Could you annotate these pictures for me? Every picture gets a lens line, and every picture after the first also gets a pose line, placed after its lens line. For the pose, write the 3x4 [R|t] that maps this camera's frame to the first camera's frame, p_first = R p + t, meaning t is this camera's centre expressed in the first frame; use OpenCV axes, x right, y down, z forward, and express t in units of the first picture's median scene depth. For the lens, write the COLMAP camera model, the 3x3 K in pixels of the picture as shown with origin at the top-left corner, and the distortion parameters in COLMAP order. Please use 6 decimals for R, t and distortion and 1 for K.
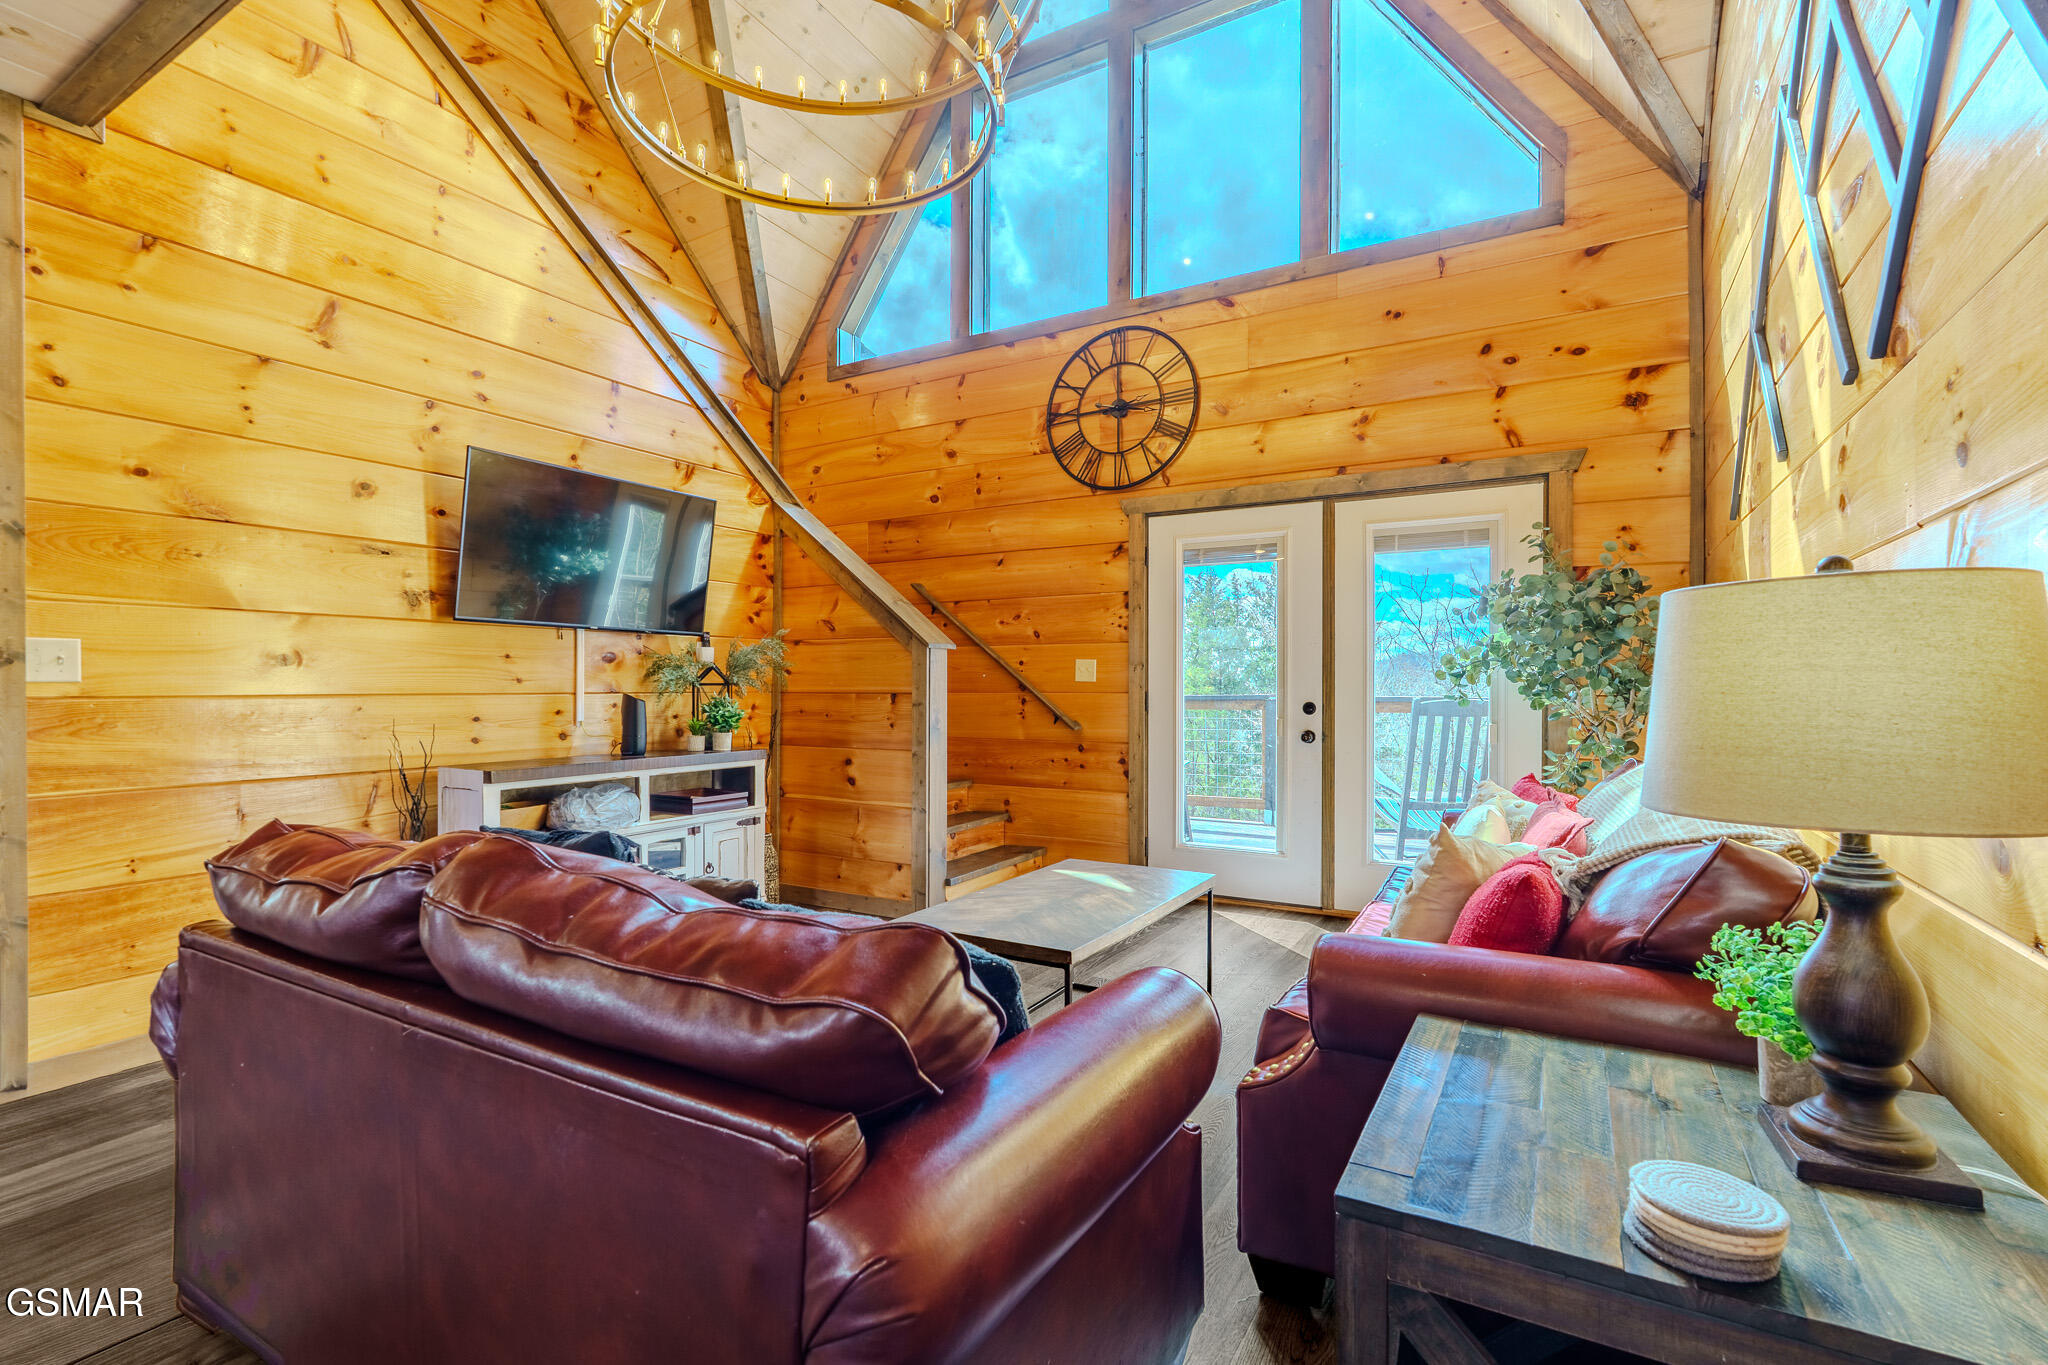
lens RADIAL K [[901.8, 0, 1034.5], [0, 901.8, 689.7], [0, 0, 1]] dist [-0.003870, -0.001993]
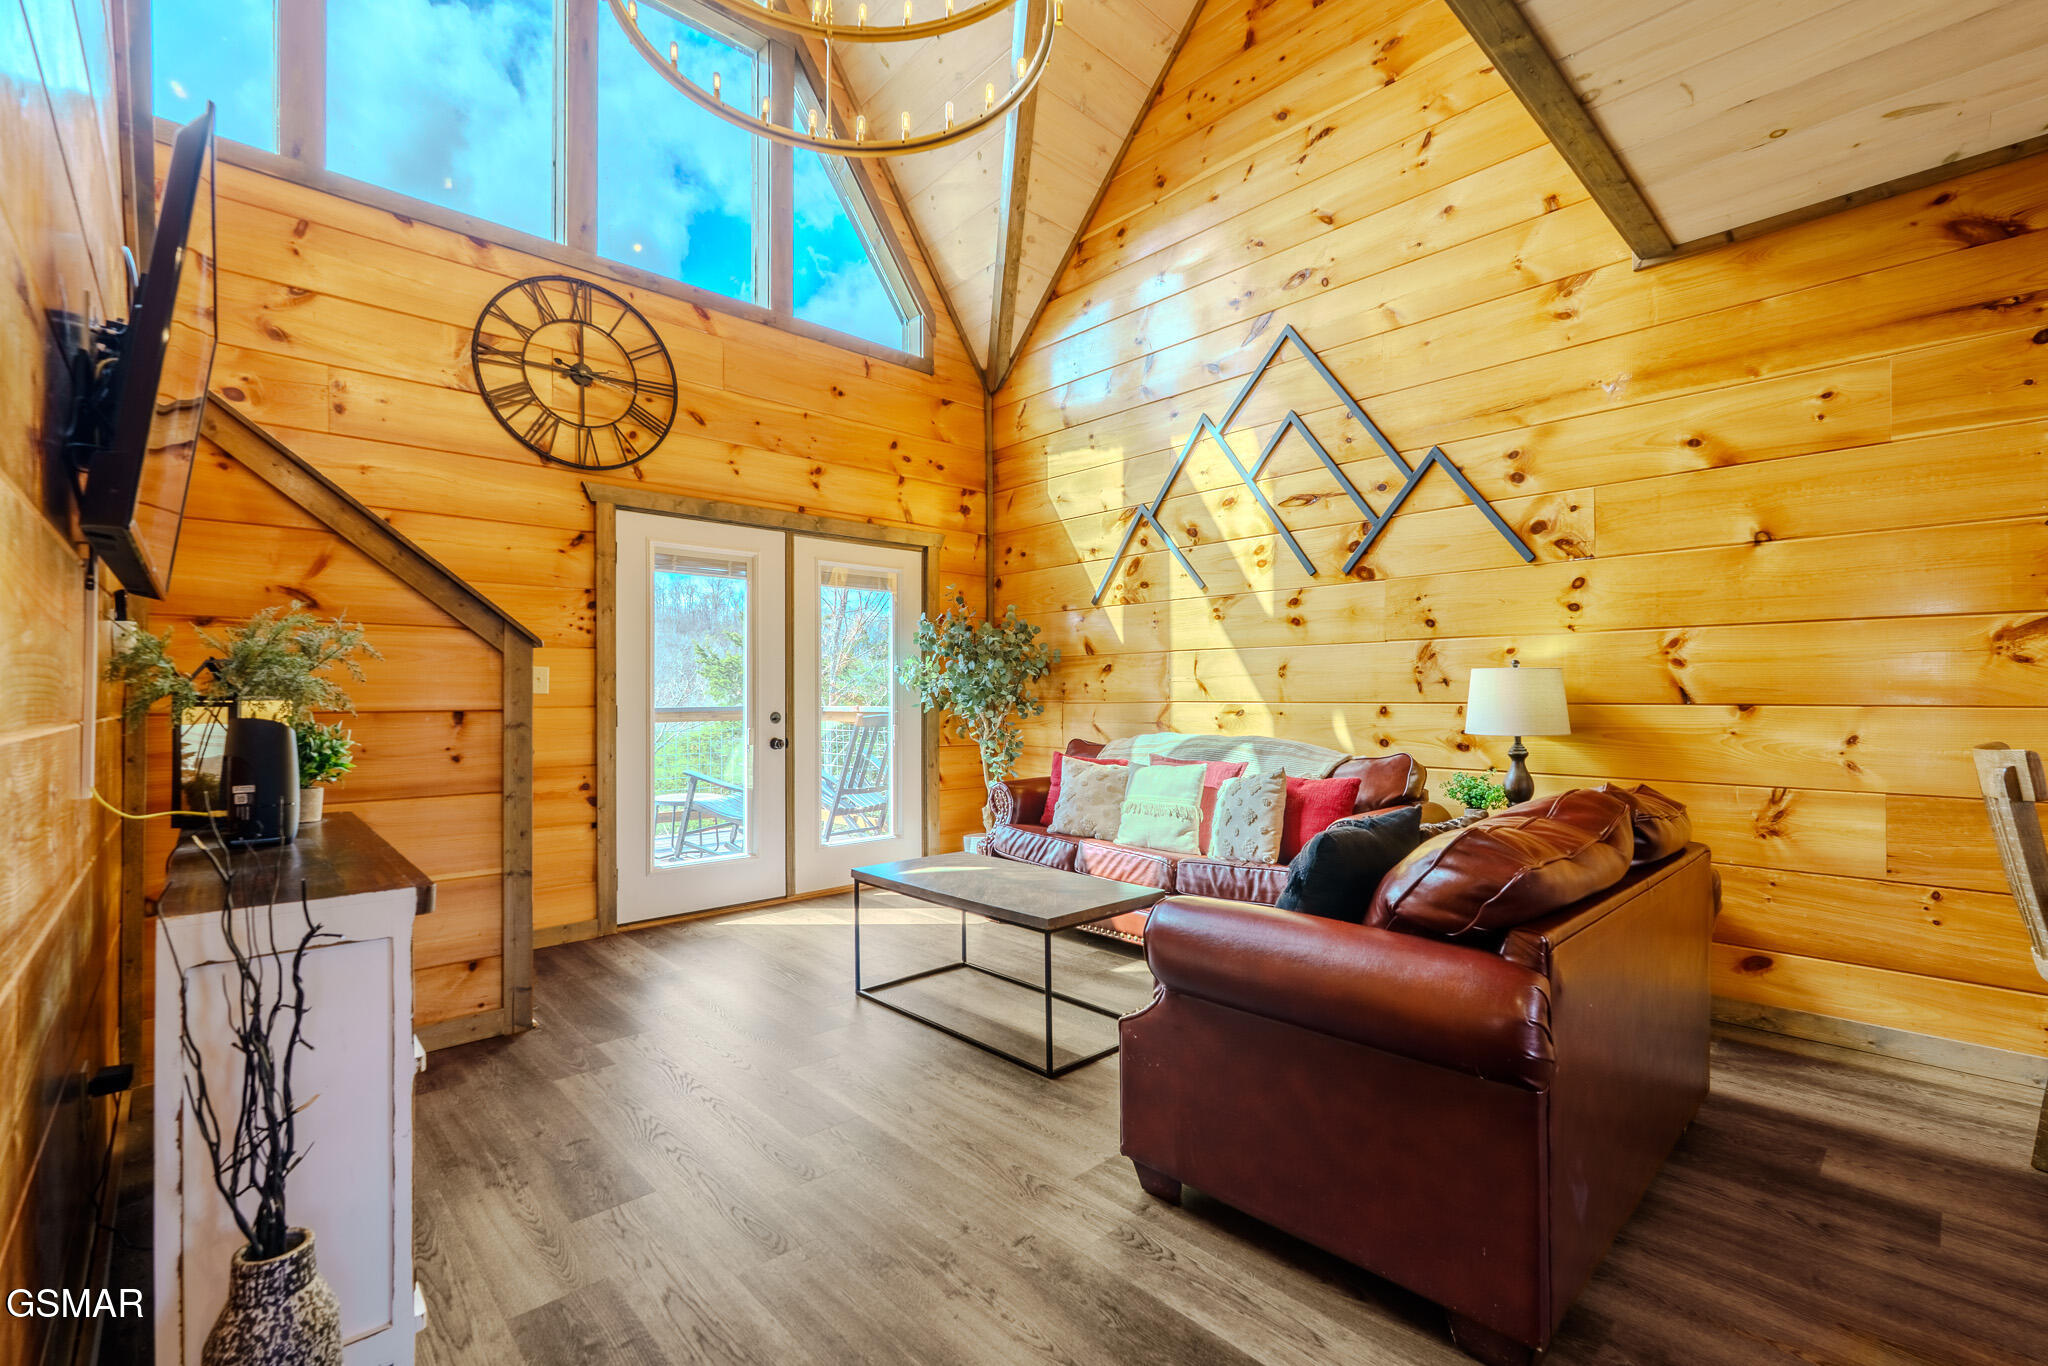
lens RADIAL K [[901.8, 0, 1017.0], [0, 901.8, 683.7], [0, 0, 1]] dist [-0.003870, -0.001993]
pose [[0.298716, 0.009489, 0.954295, -0.620551], [0.008202, 0.999888, -0.012510, -0.004284], [-0.954307, 0.011564, 0.298605, 0.368698]]
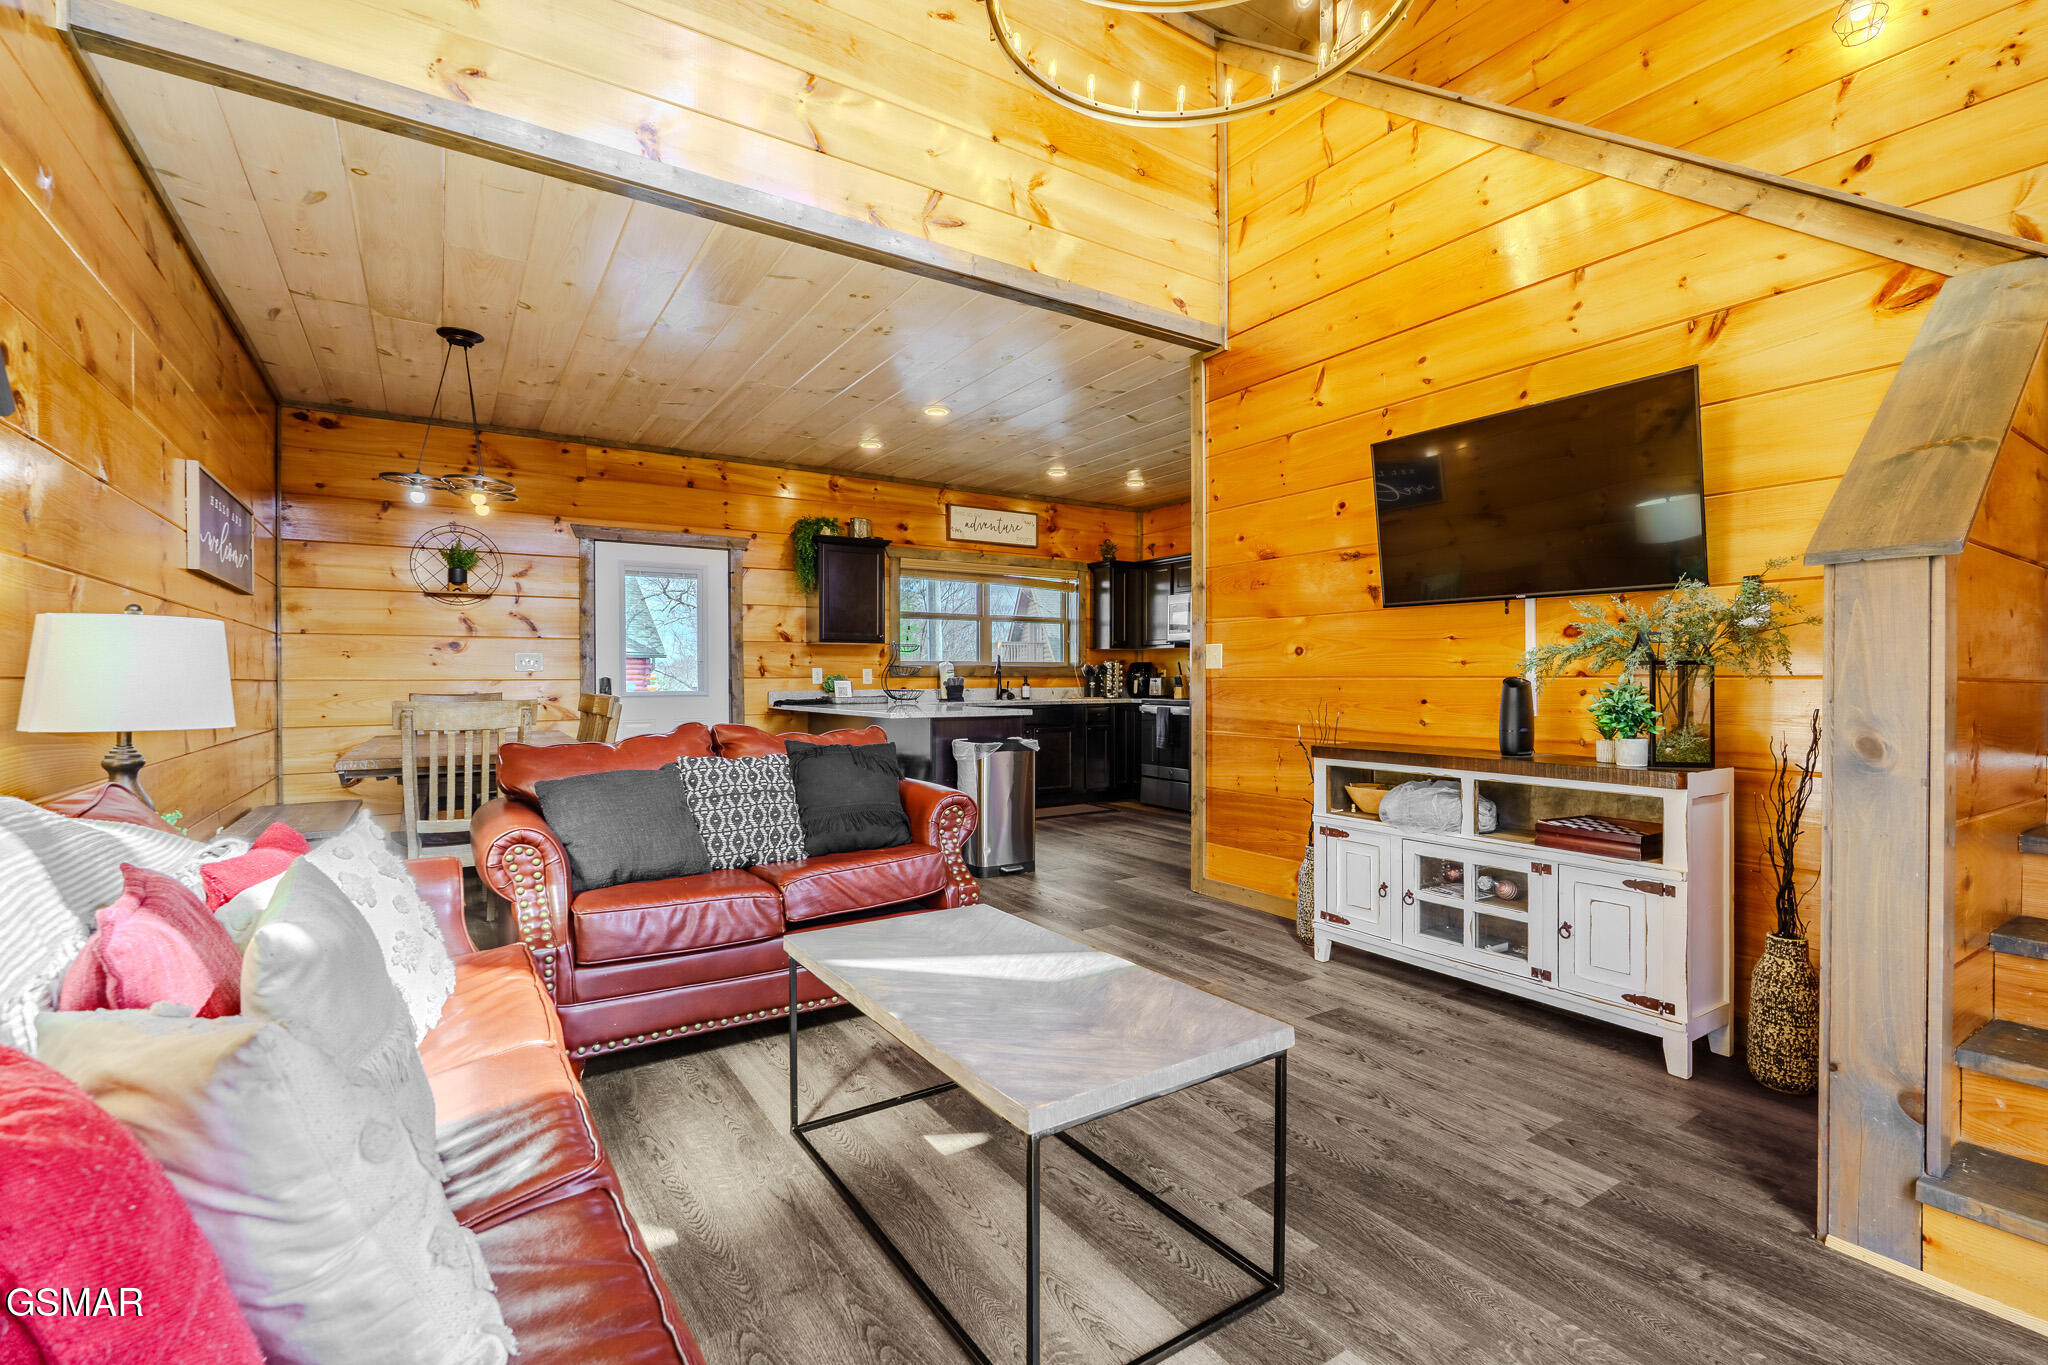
lens RADIAL K [[901.8, 0, 1033.2], [0, 901.8, 685.5], [0, 0, 1]] dist [-0.003870, -0.001993]
pose [[-0.442019, 0.007701, -0.896973, 0.352621], [-0.003277, 0.999943, 0.010200, 0.004363], [0.897000, 0.007448, -0.441968, 0.765215]]
